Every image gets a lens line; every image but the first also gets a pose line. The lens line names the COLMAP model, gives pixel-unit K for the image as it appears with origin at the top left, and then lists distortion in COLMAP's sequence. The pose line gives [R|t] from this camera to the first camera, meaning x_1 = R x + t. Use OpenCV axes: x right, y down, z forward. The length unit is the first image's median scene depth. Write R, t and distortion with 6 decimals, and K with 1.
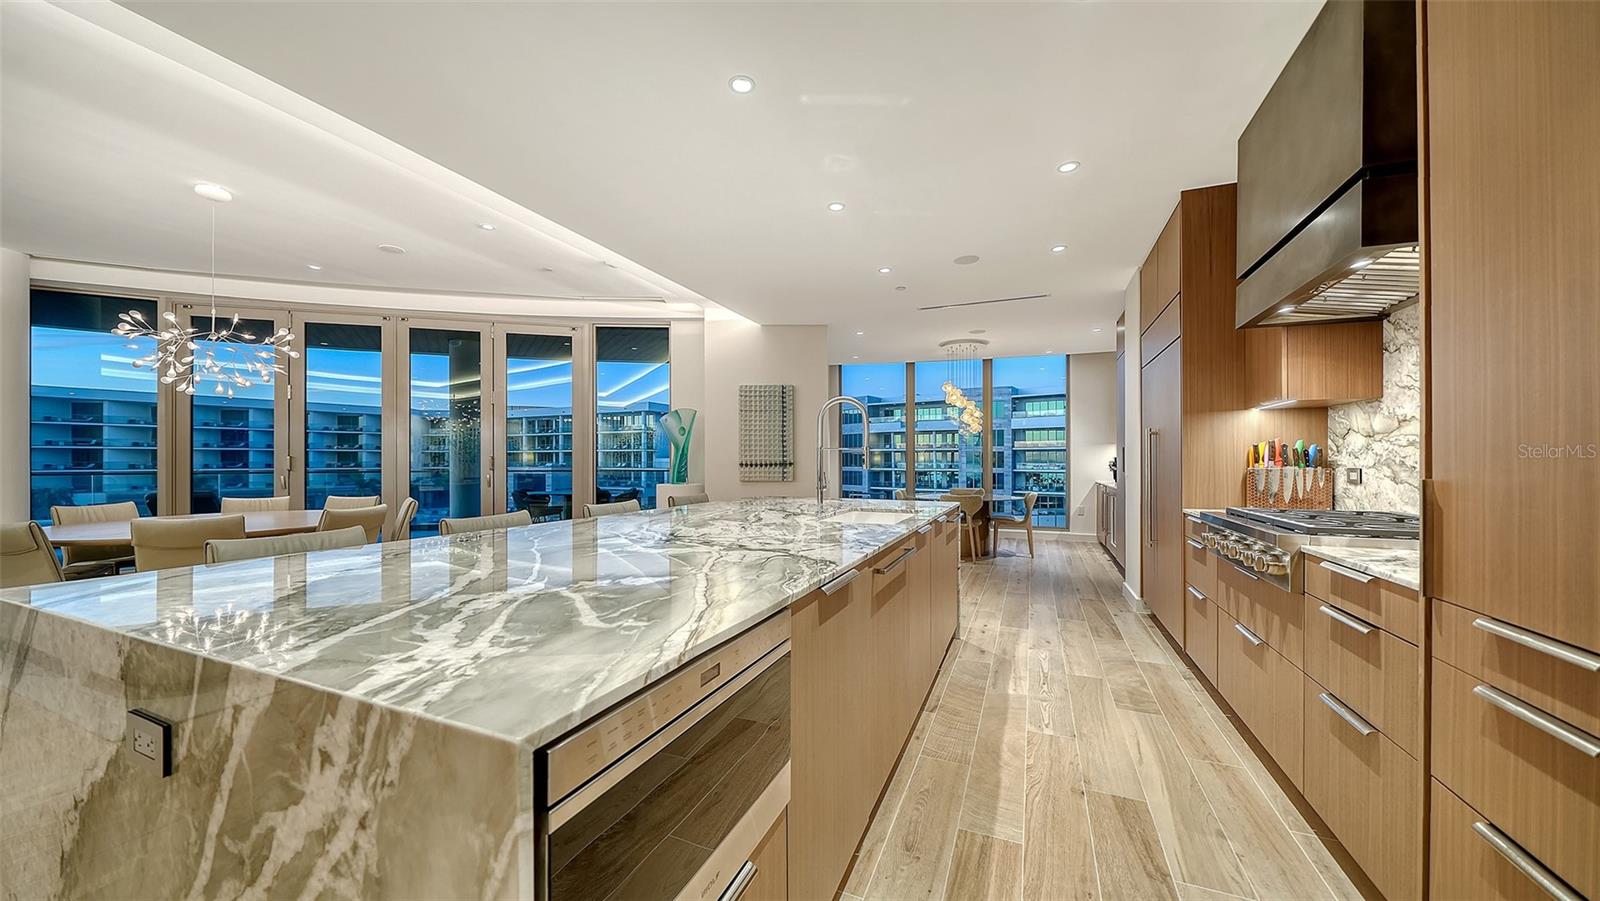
lens RADIAL K [[559.5, 0, 804.7], [0, 559.5, 452.3], [0, 0, 1]] dist [0.002511, 0.000042]
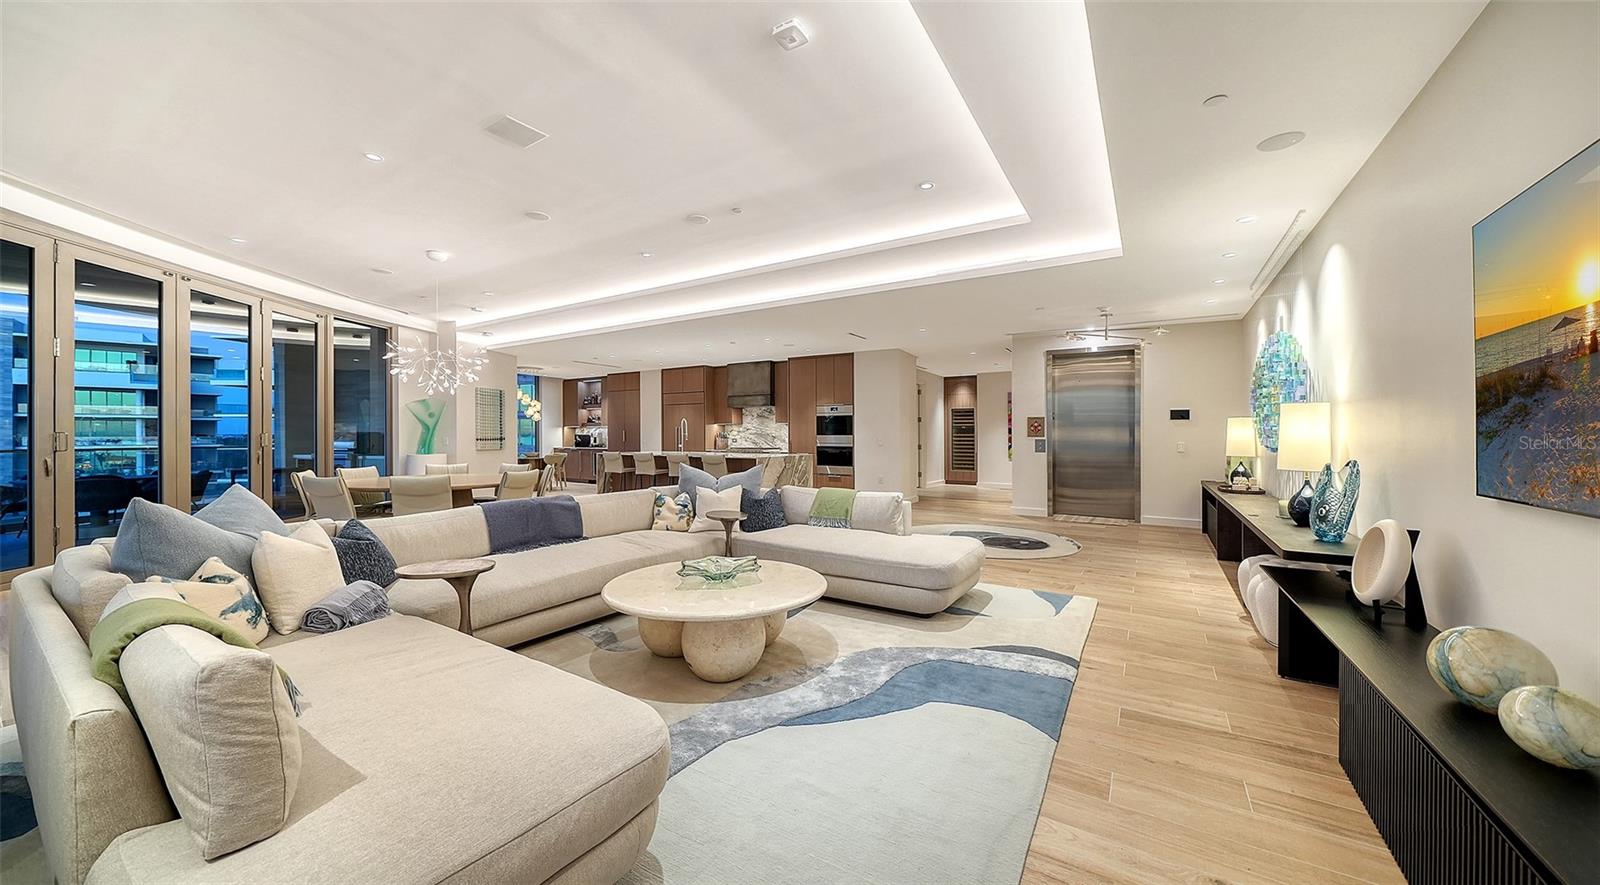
lens RADIAL K [[571.6, 0, 801.8], [0, 571.6, 435.2], [0, 0, 1]] dist [0.000846, -0.000377]
pose [[0.165098, 0.001082, 0.986277, -1.450915], [-0.017949, 0.999837, 0.001908, -0.007579], [-0.986114, -0.018018, 0.165091, -0.128620]]
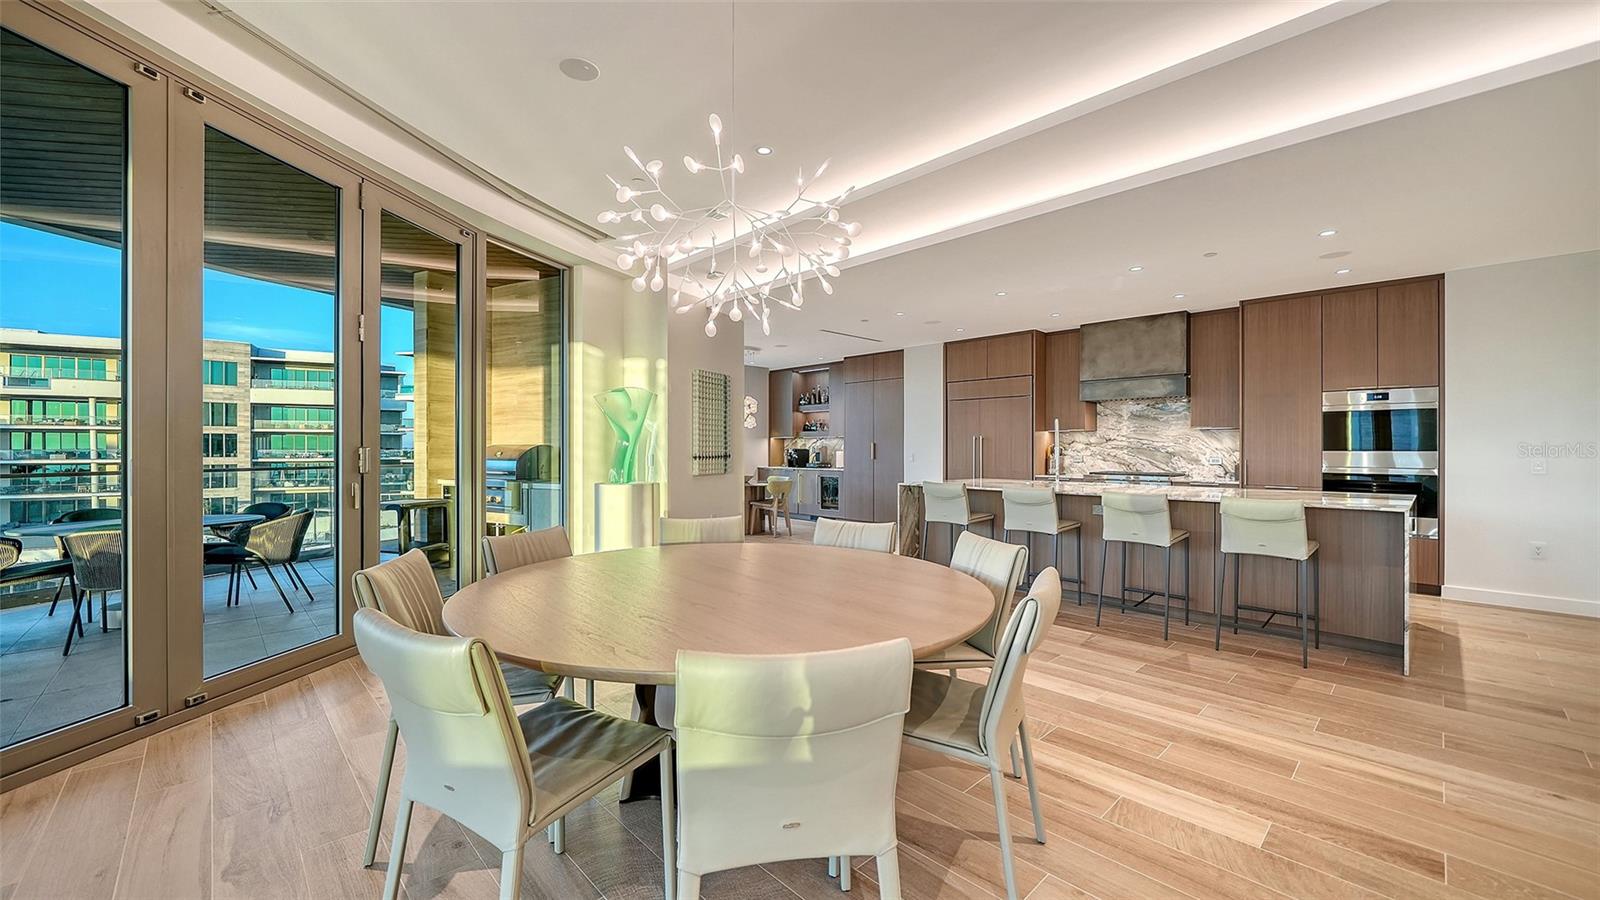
lens RADIAL K [[622.4, 0, 786.3], [0, 622.4, 445.5], [0, 0, 1]] dist [-0.000991, 0.000950]
pose [[0.404380, 0.005888, 0.914572, -0.936754], [-0.017575, 0.999845, 0.001334, -0.000666], [-0.914422, -0.016613, 0.404421, 0.440553]]
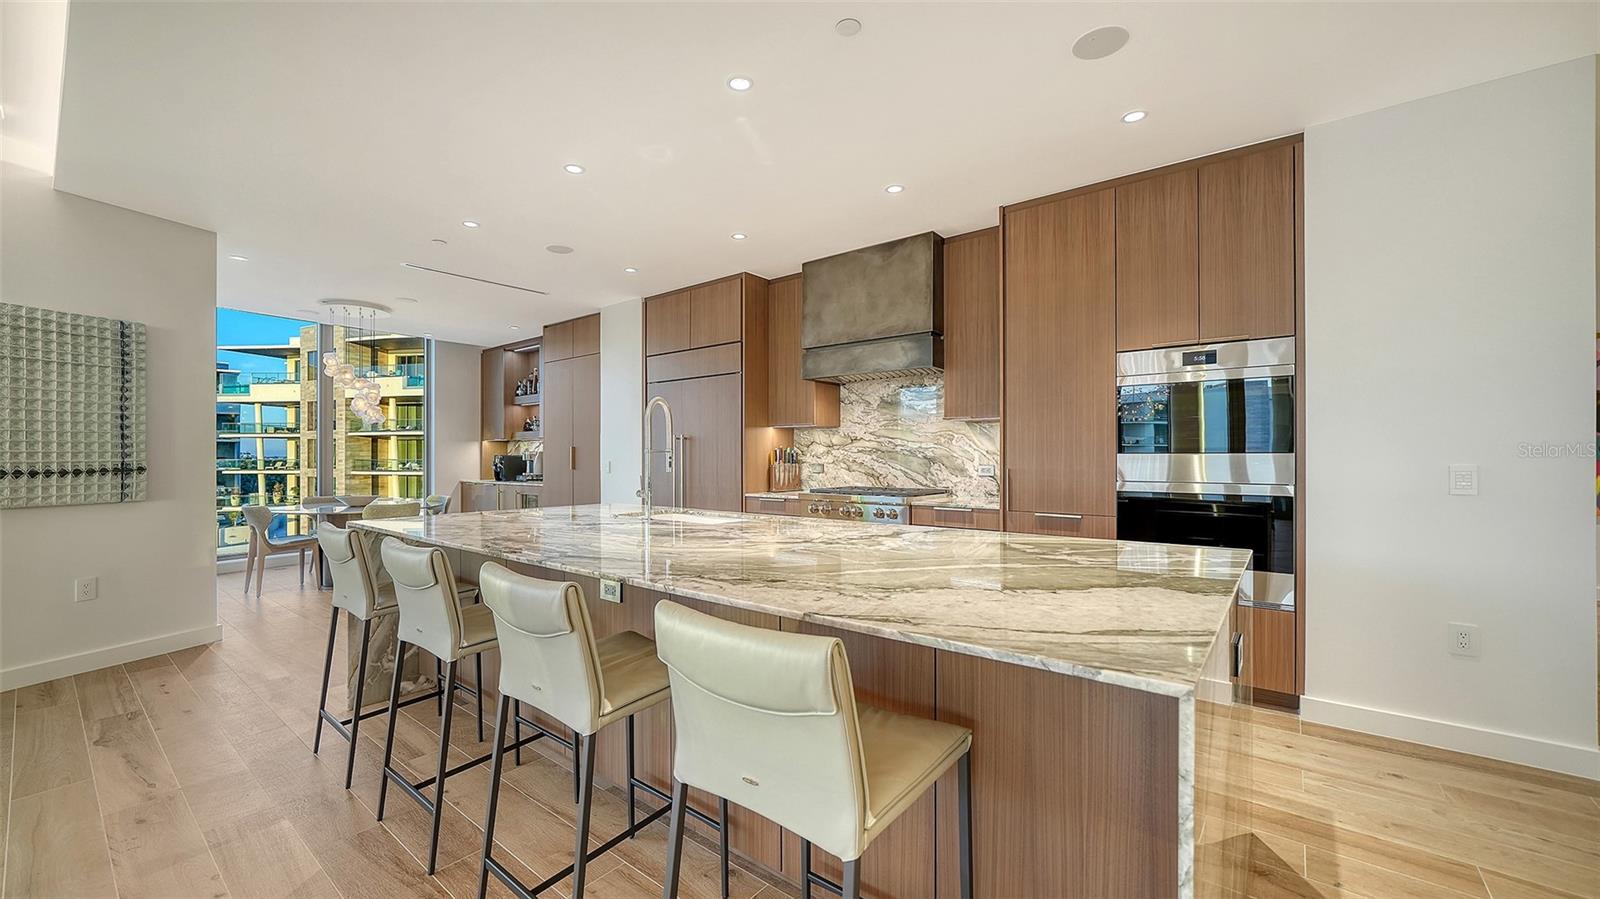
lens RADIAL K [[622.4, 0, 779.1], [0, 622.4, 452.5], [0, 0, 1]] dist [-0.000991, 0.000950]
pose [[0.296226, 0.002127, 0.955116, -0.397004], [-0.011699, 0.999931, 0.001402, -0.003884], [-0.955046, -0.011590, 0.296230, 0.216569]]
